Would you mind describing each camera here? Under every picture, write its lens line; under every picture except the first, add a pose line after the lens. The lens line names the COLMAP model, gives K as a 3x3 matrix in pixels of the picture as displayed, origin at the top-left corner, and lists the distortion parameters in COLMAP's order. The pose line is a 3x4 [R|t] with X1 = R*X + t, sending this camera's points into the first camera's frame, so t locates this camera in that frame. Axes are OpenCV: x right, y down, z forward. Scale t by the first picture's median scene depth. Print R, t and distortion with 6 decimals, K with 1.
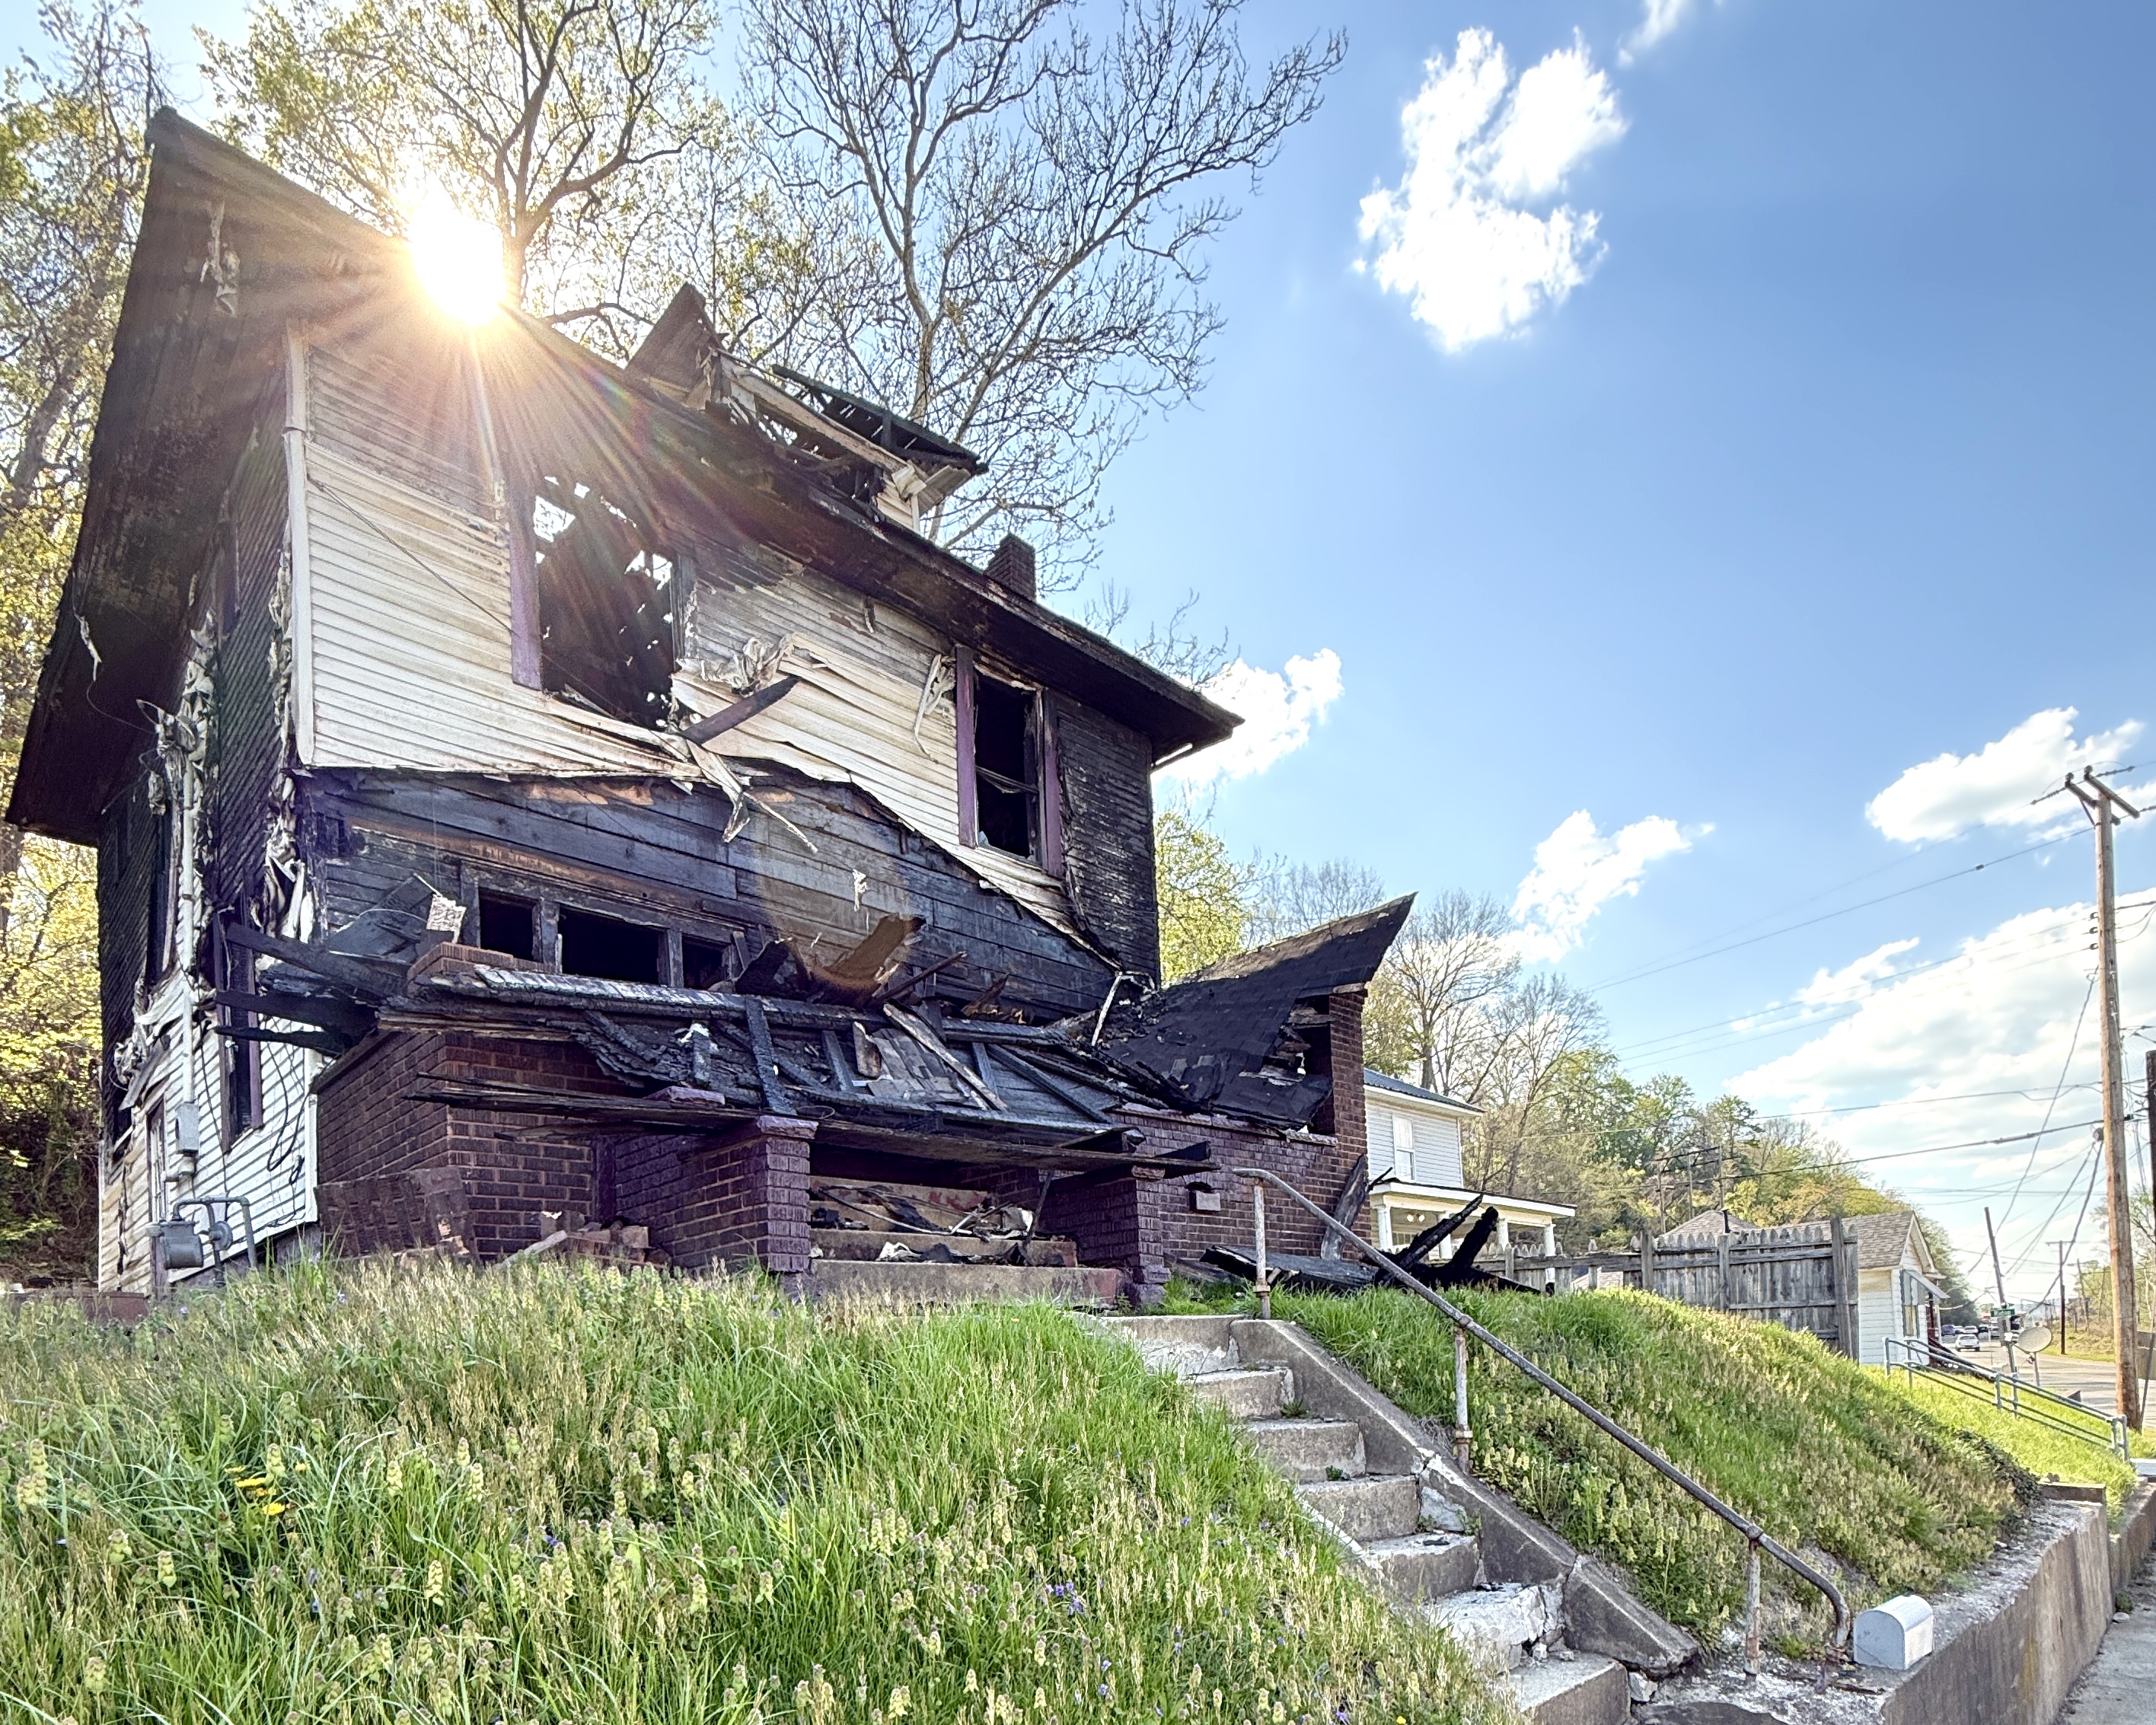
lens RADIAL K [[1216.3, 0, 1084.9], [0, 1216.3, 1328.6], [0, 0, 1]] dist [0.000448, -0.000411]
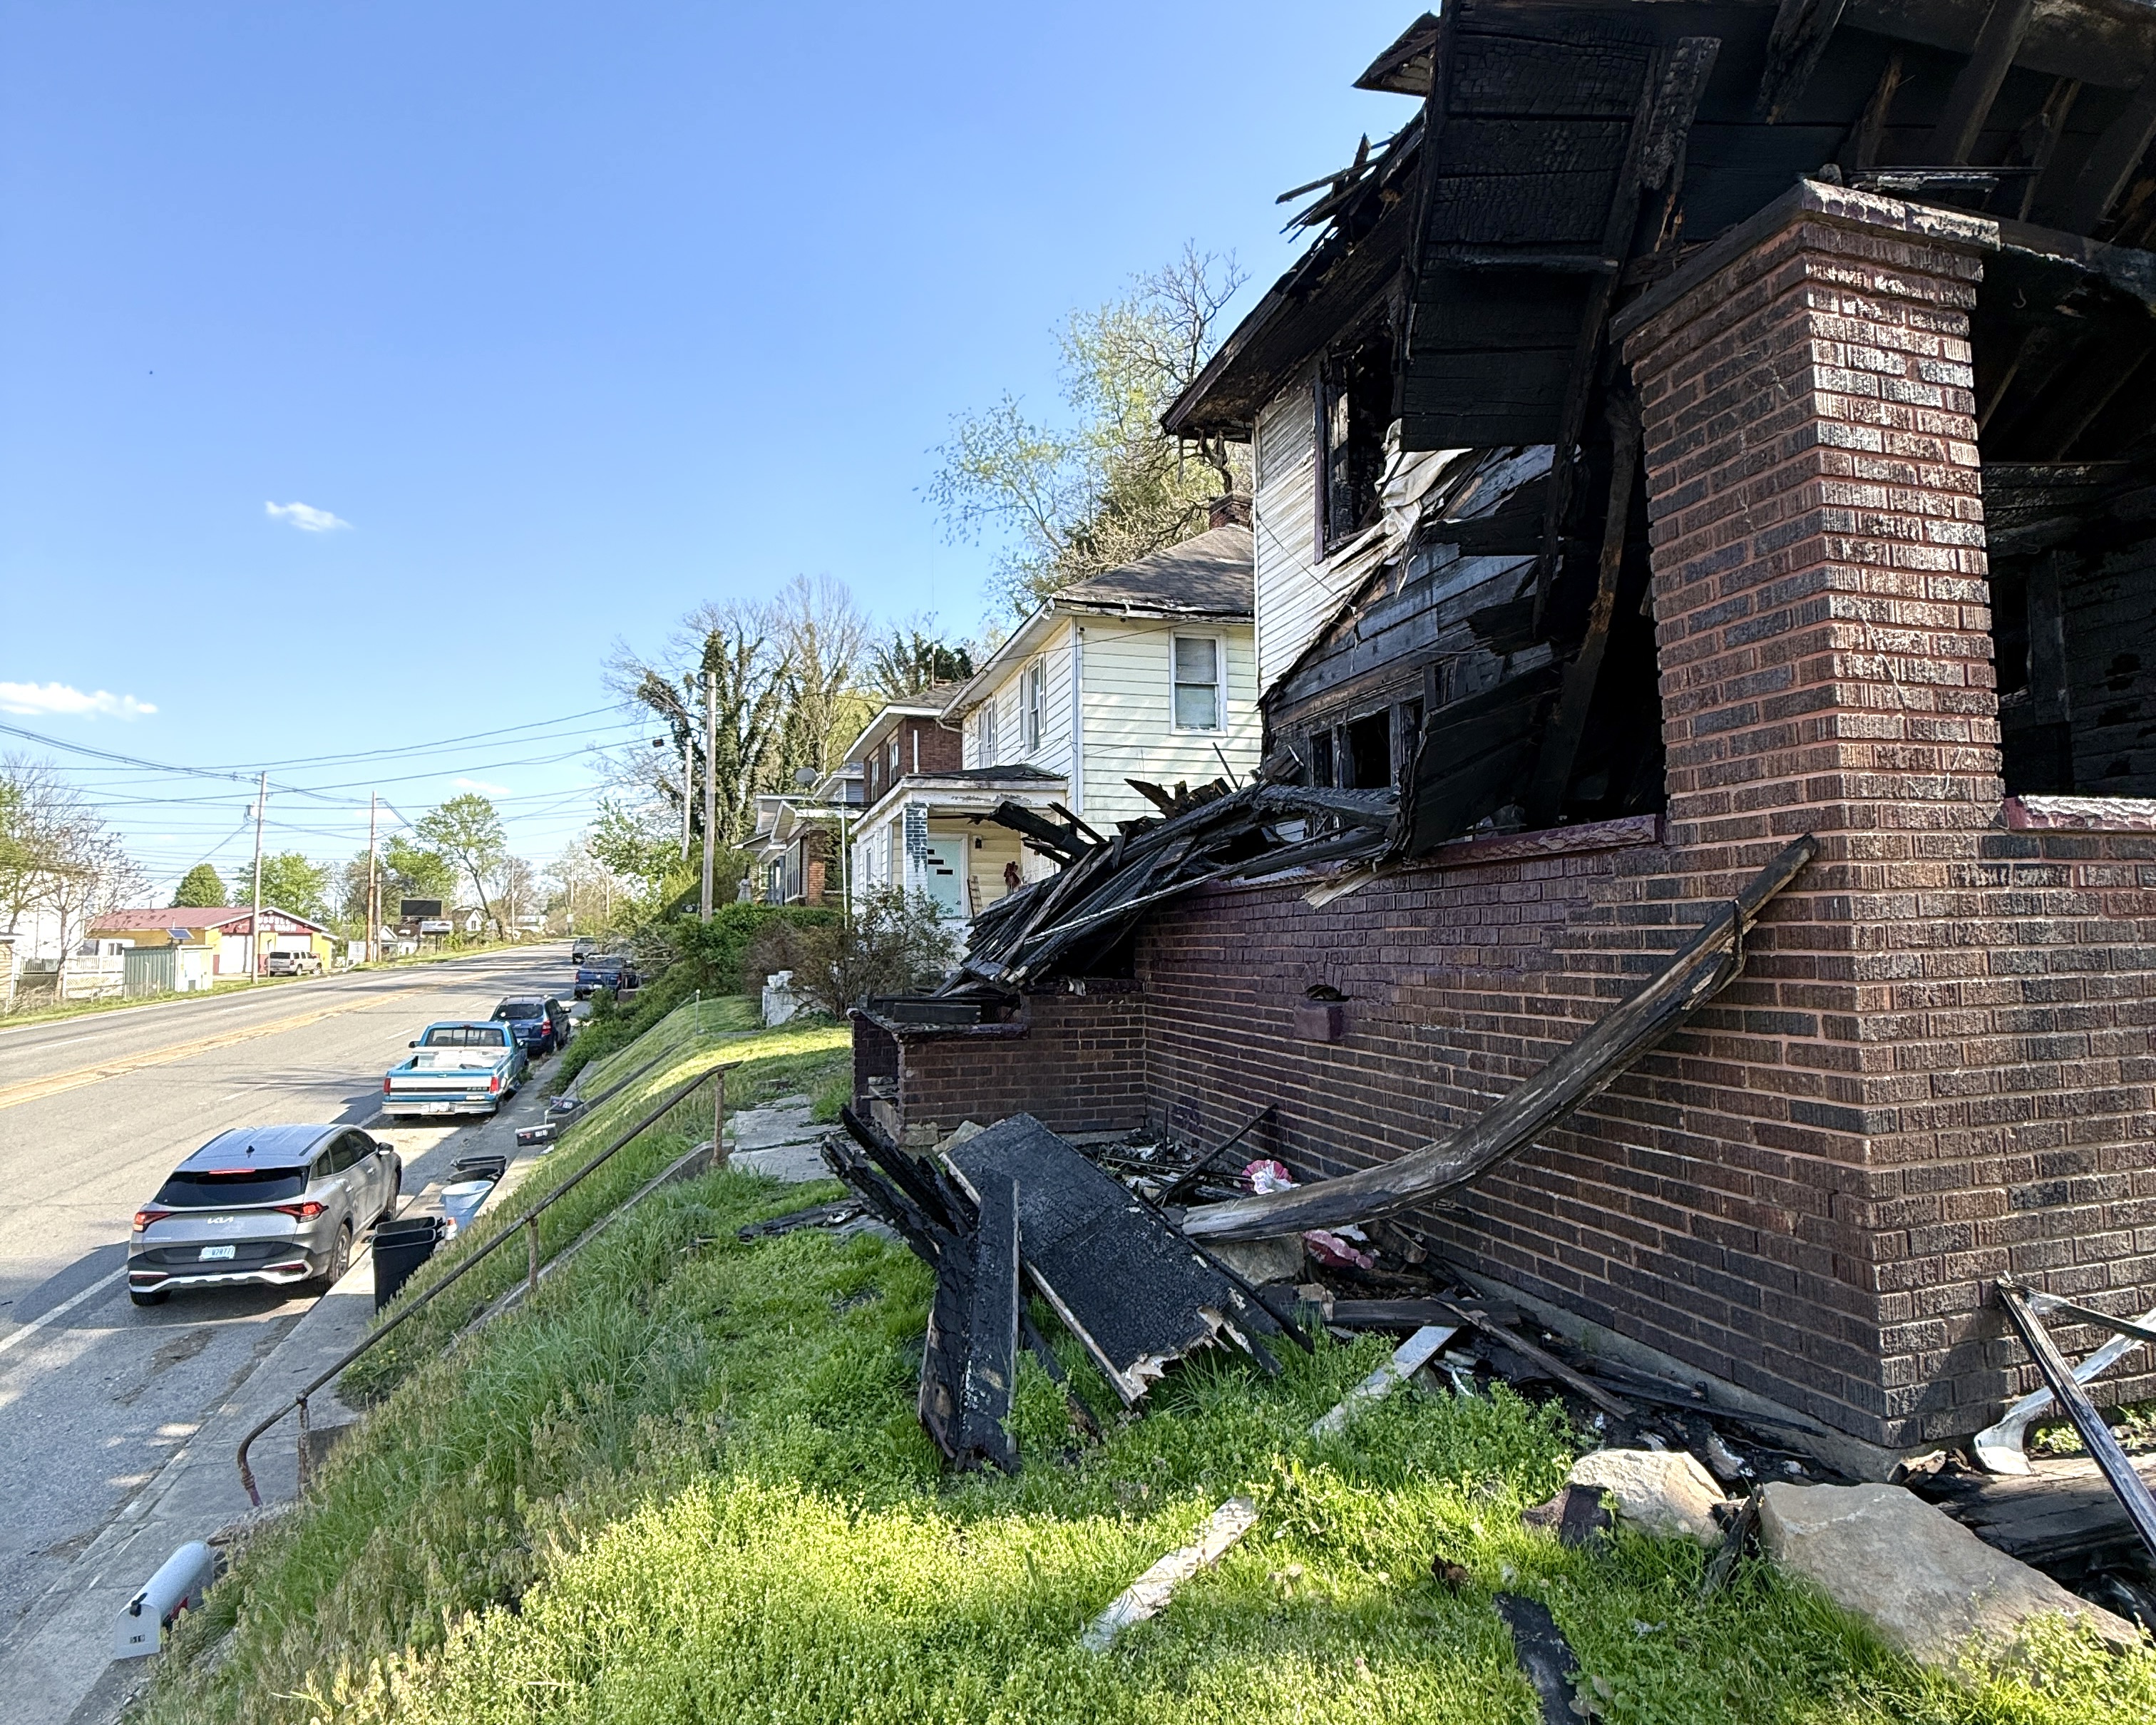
lens RADIAL K [[1137.8, 0, 1077.3], [0, 1137.8, 854.1], [0, 0, 1]] dist [-0.001142, -0.000264]
pose [[-0.476398, -0.015155, -0.879099, 0.580164], [0.057012, 0.997215, -0.048087, -0.156297], [0.877379, -0.073028, -0.474207, 1.109040]]
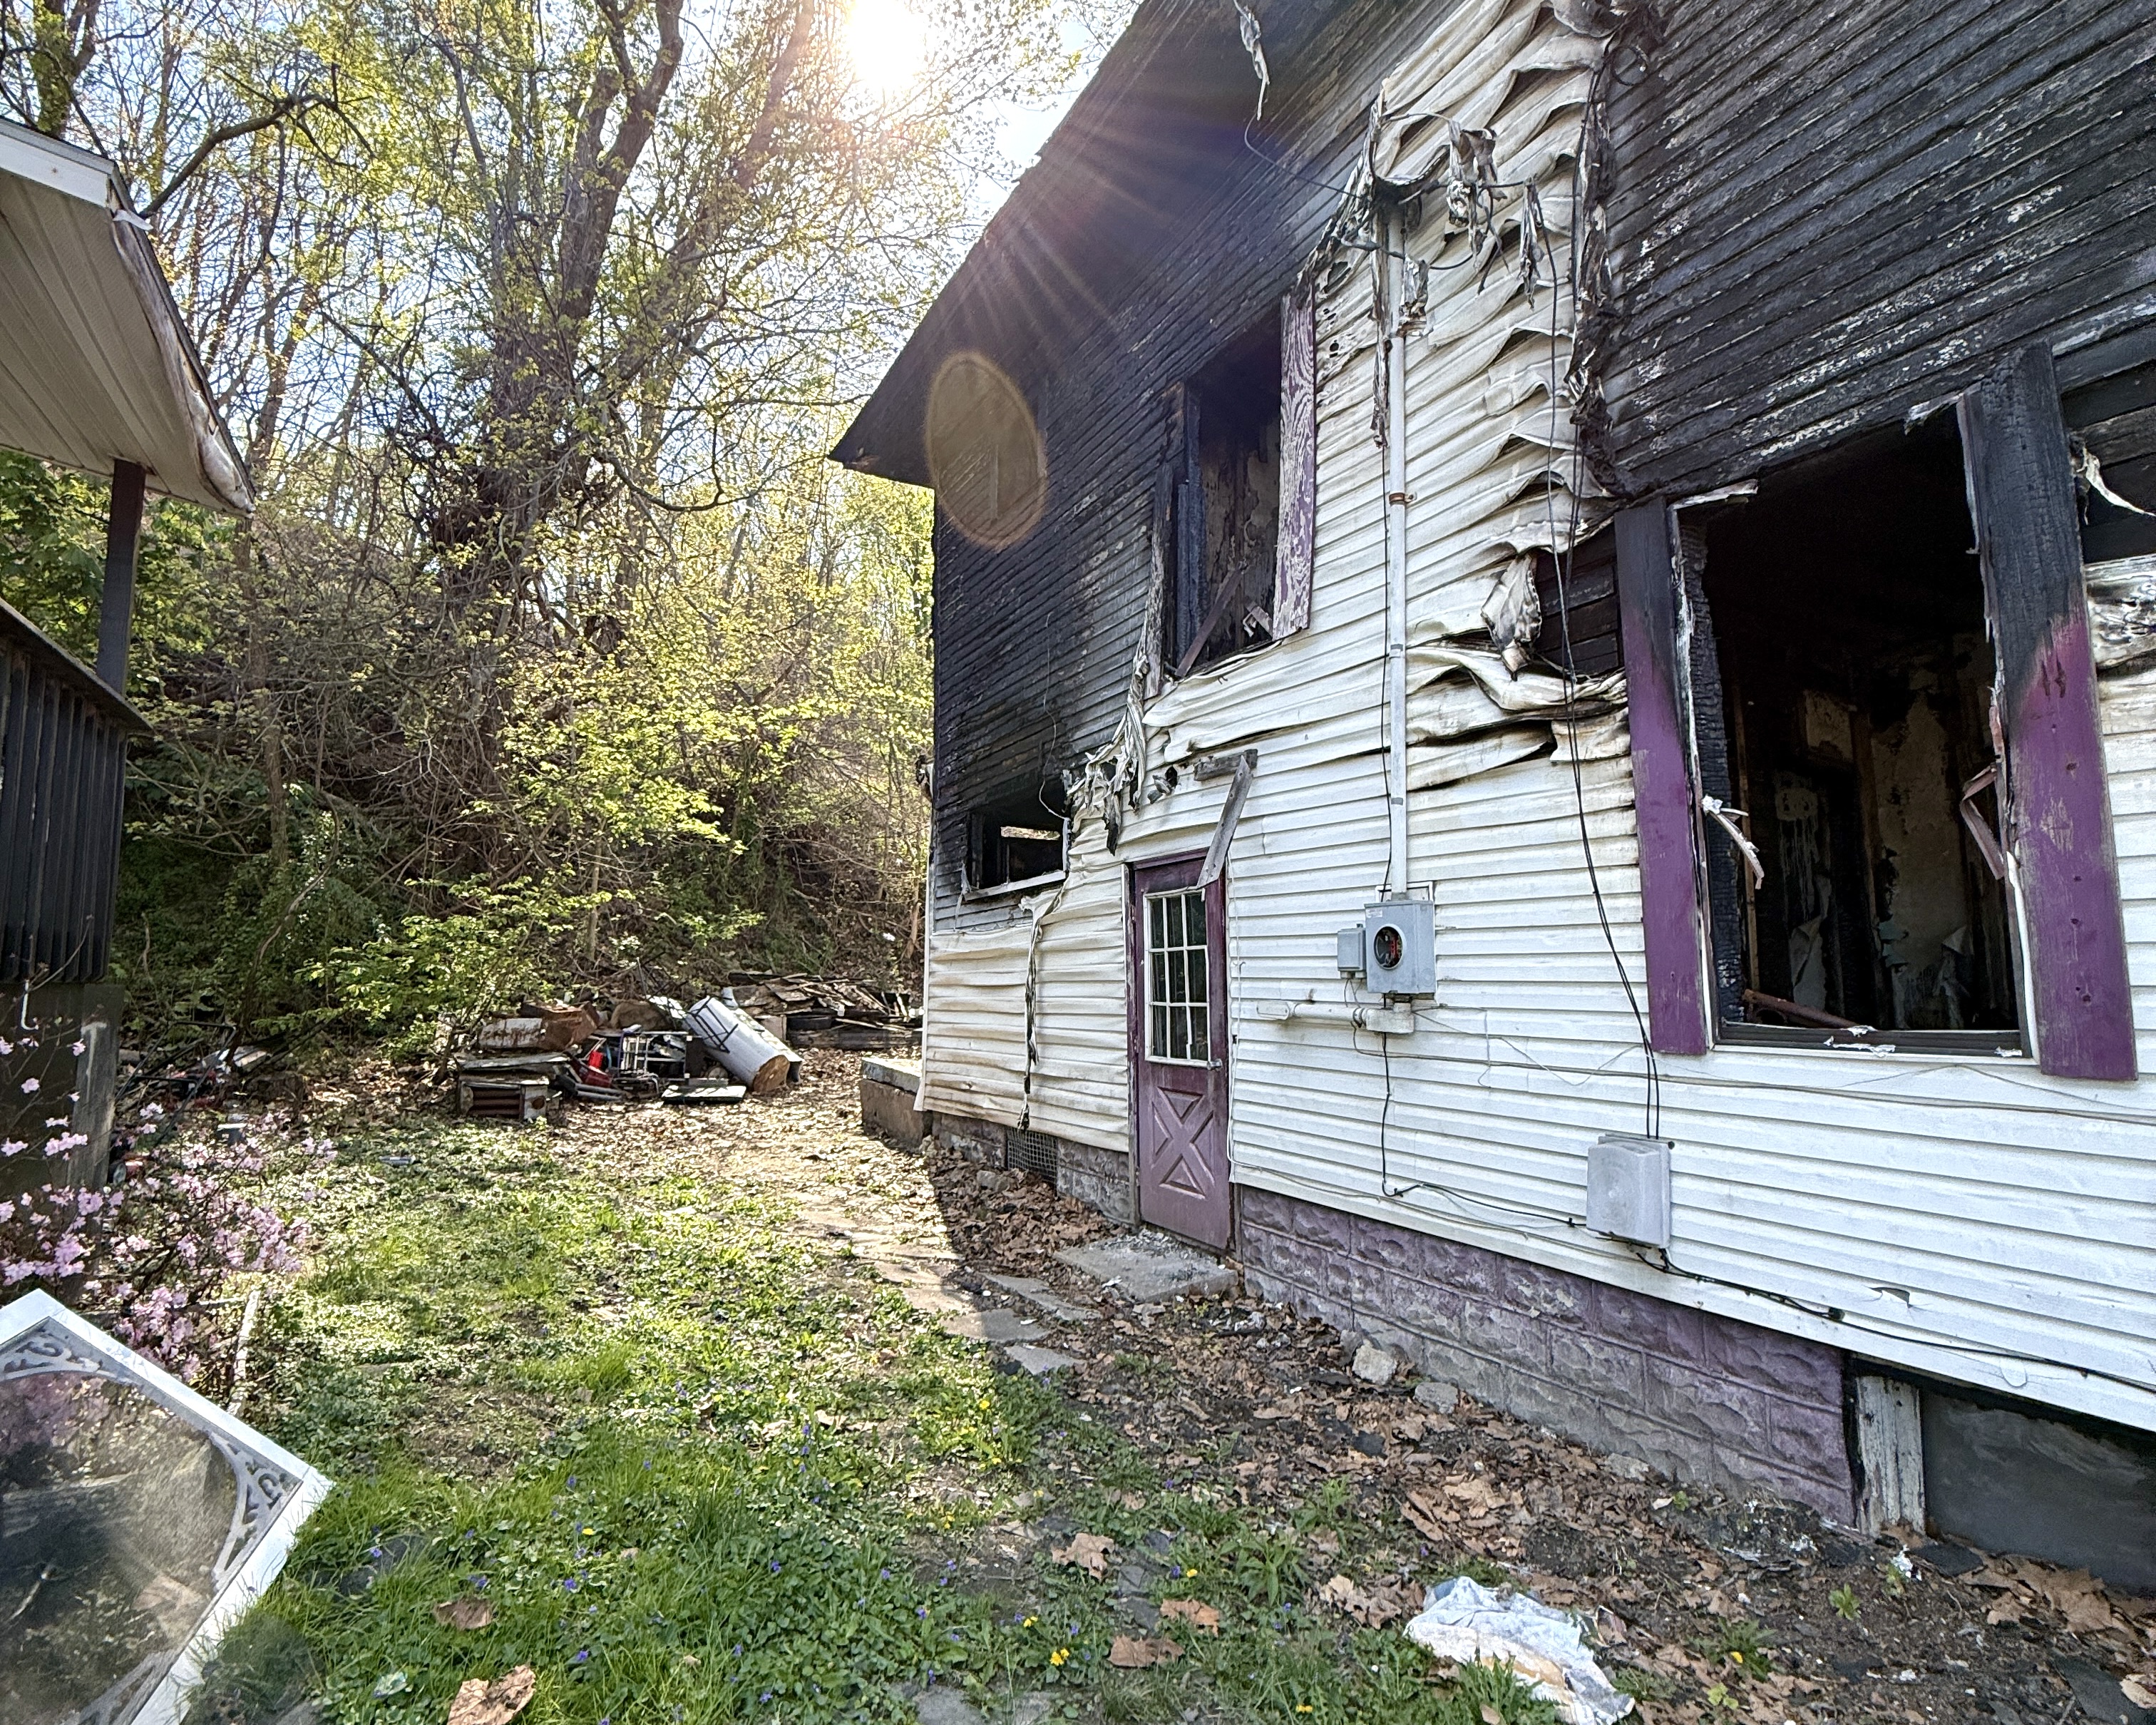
lens RADIAL K [[1137.8, 0, 1077.3], [0, 1137.8, 854.1], [0, 0, 1]] dist [-0.001142, -0.000264]
pose [[0.956487, 0.011077, -0.291566, -0.727264], [-0.030574, 0.997583, -0.062398, -0.167787], [0.290170, 0.068597, 0.954513, 0.505004]]
